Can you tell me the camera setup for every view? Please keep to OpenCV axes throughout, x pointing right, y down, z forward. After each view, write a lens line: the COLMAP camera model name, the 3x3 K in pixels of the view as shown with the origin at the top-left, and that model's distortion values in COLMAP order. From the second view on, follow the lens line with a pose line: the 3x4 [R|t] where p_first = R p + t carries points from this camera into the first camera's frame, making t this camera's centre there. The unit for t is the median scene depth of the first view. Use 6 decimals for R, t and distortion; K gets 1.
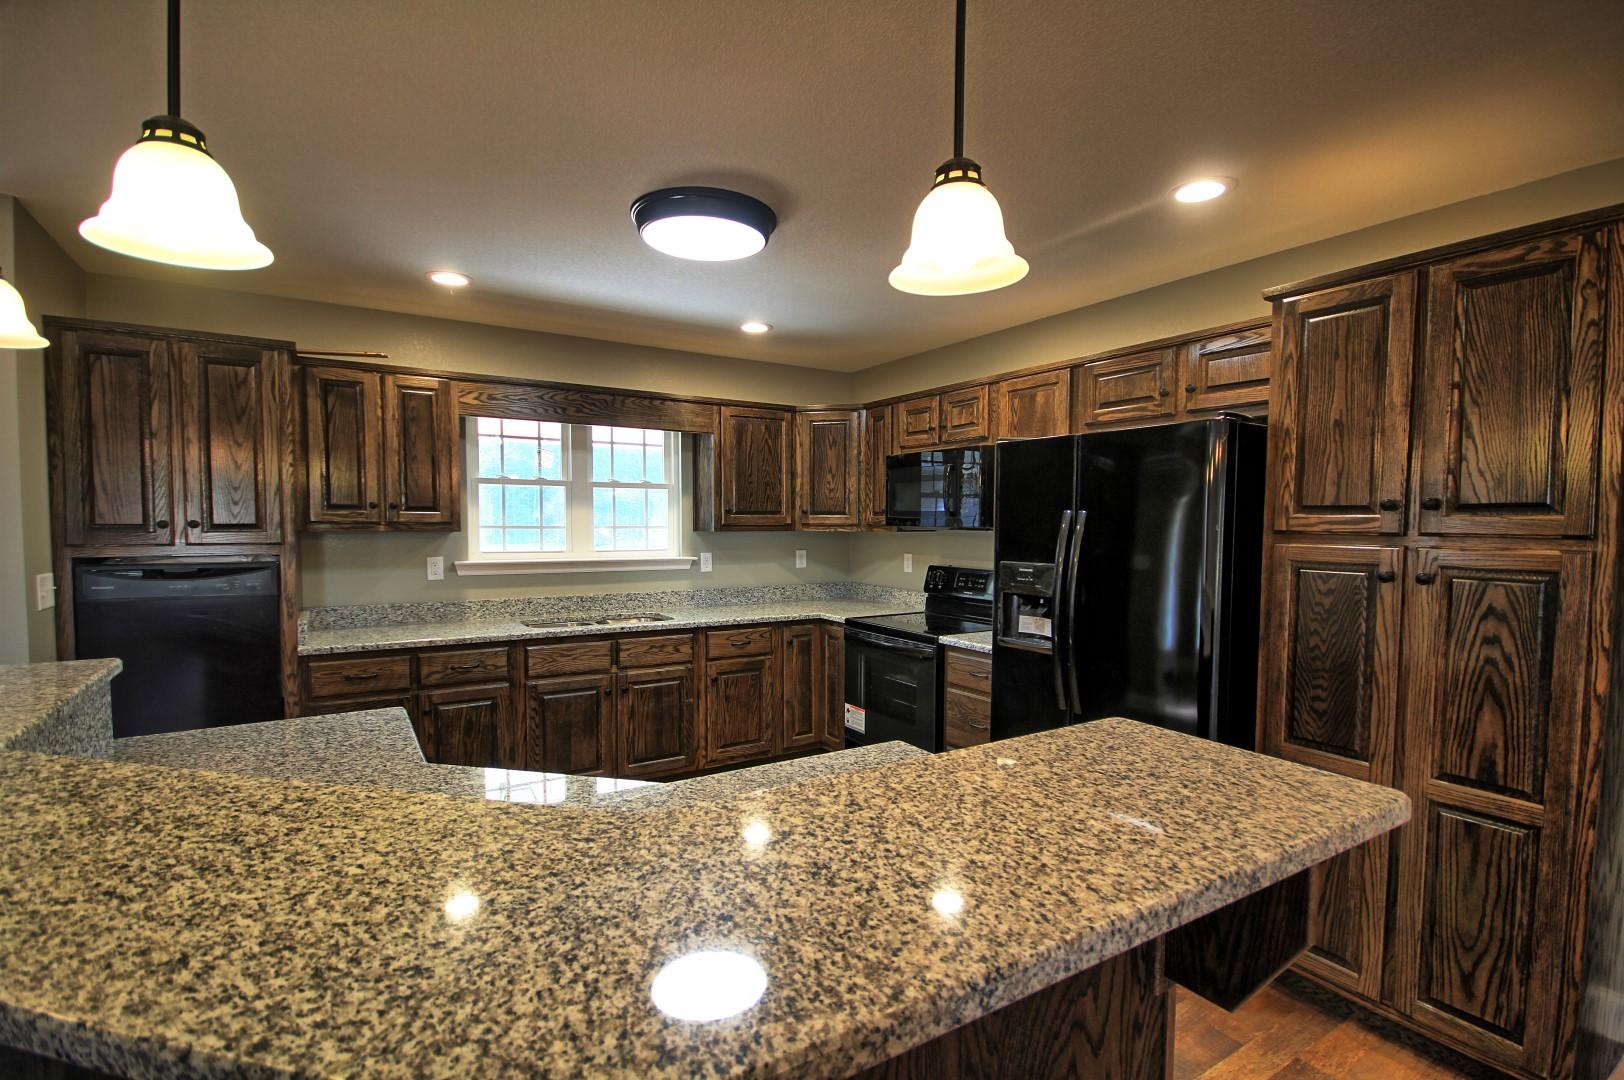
lens RADIAL K [[750.8, 0, 819.6], [0, 750.8, 556.4], [0, 0, 1]] dist [0.003305, -0.006540]
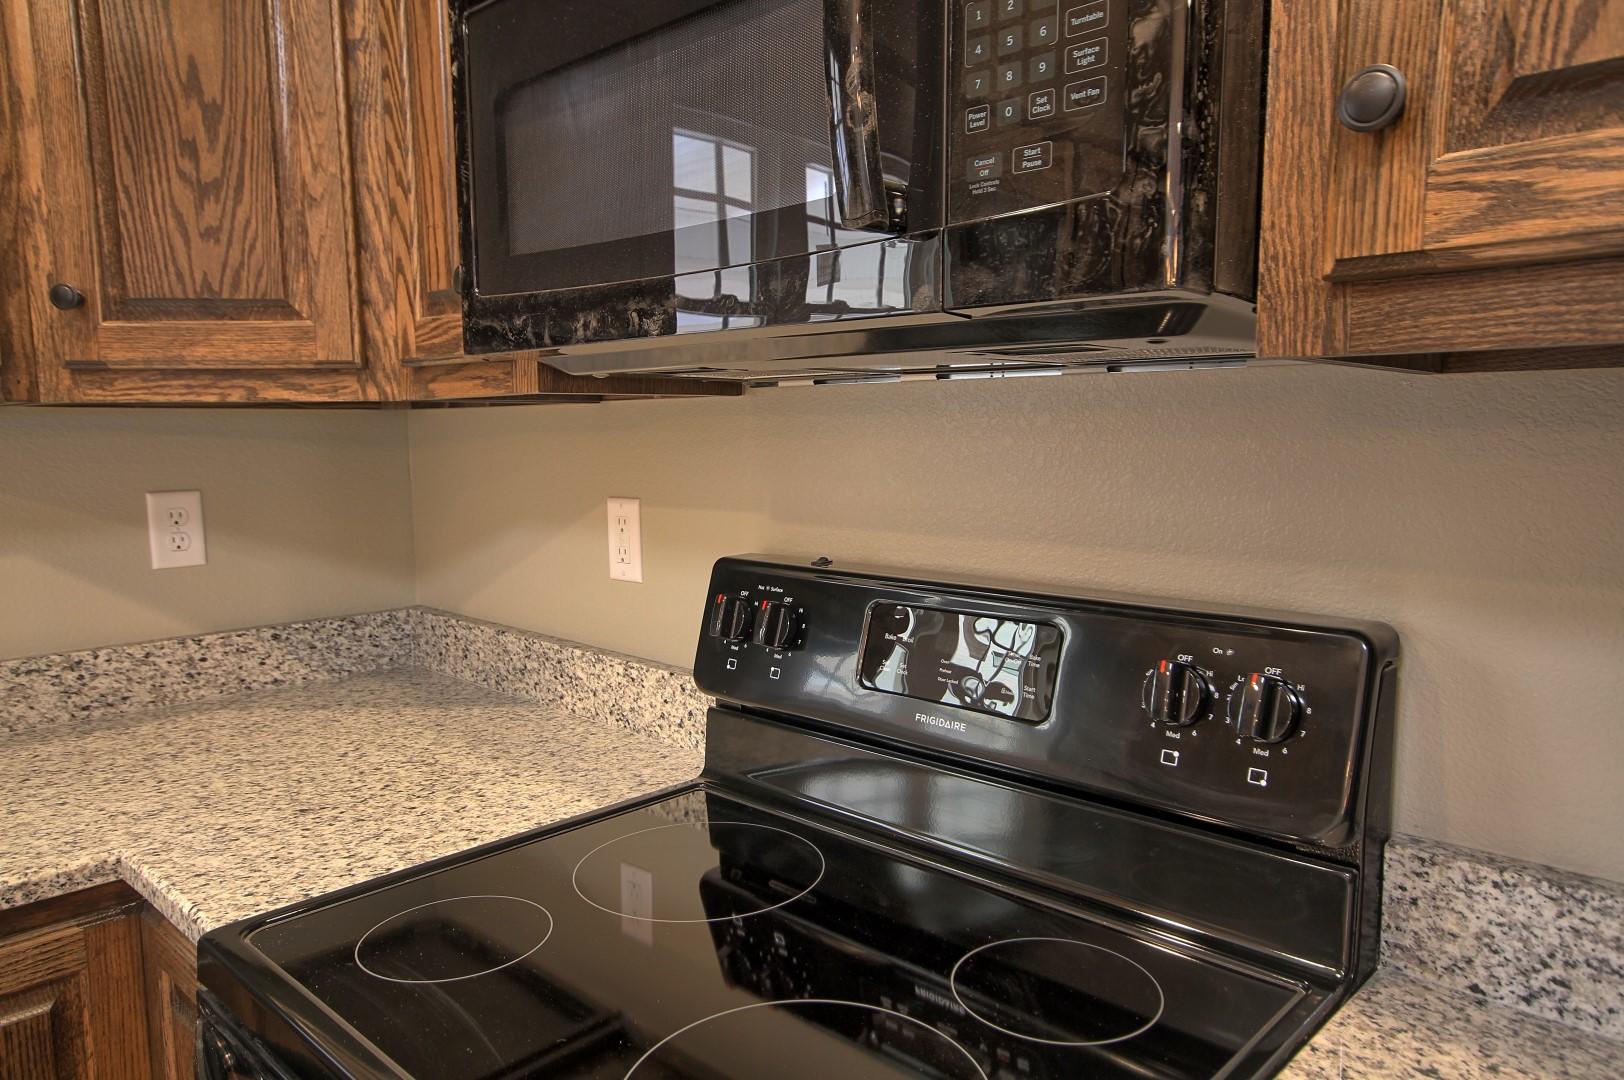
lens RADIAL K [[1100.6, 0, 816.6], [0, 1100.6, 558.2], [0, 0, 1]] dist [0.020616, 0.001327]
pose [[0.970071, -0.041158, 0.239307, 0.126931], [0.024068, 0.996975, 0.073905, -0.012865], [-0.241624, -0.065934, 0.968127, 0.889560]]
